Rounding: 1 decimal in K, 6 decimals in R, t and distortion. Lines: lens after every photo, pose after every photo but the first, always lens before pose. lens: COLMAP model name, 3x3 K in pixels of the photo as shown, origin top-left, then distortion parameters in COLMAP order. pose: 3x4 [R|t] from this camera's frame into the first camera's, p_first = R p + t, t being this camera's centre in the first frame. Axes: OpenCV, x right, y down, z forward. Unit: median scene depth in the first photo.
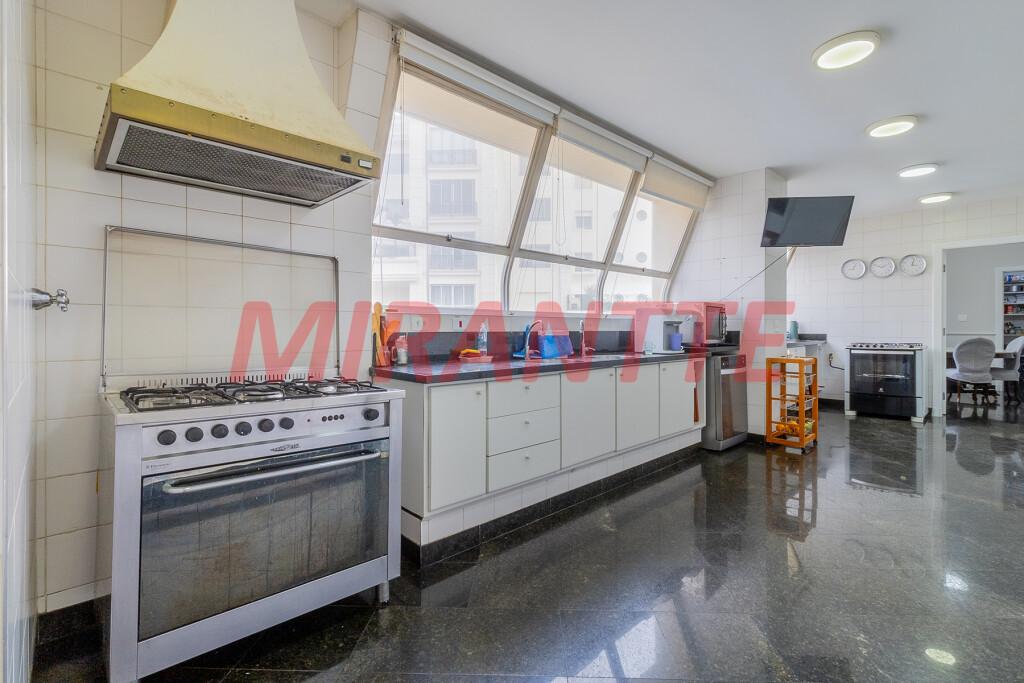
lens RADIAL K [[471.5, 0, 509.6], [0, 471.5, 334.0], [0, 0, 1]] dist [0.001084, 0.000814]
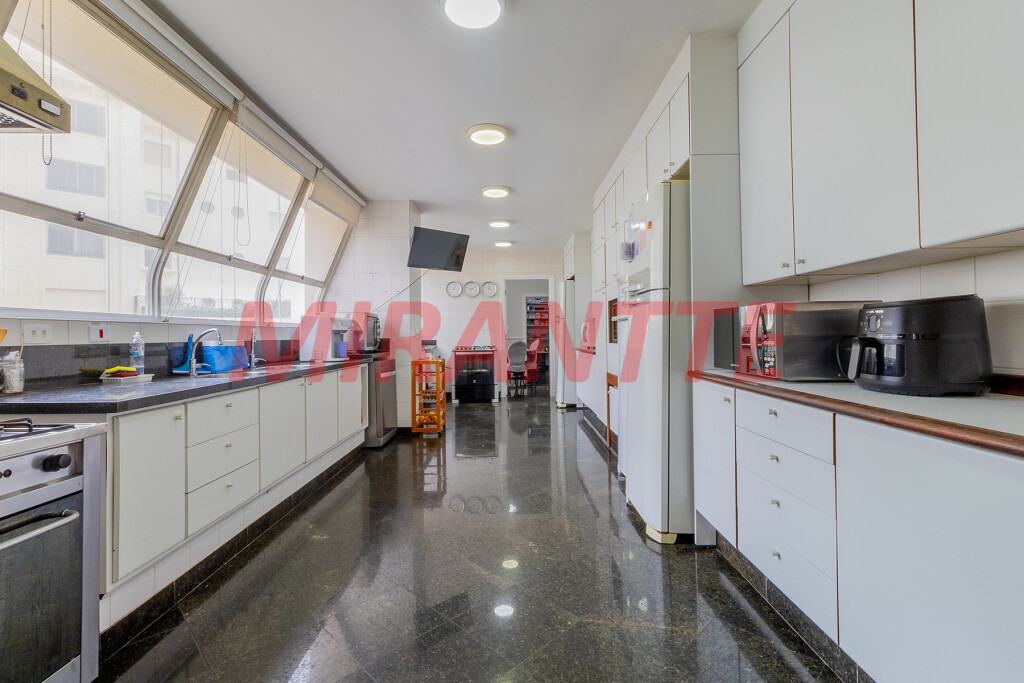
lens RADIAL K [[471.5, 0, 514.2], [0, 471.5, 336.3], [0, 0, 1]] dist [0.001084, 0.000814]
pose [[0.683981, -0.008969, 0.729445, -0.147831], [0.017978, 0.999828, -0.004564, -0.001152], [-0.729278, 0.016236, 0.684025, 0.006560]]
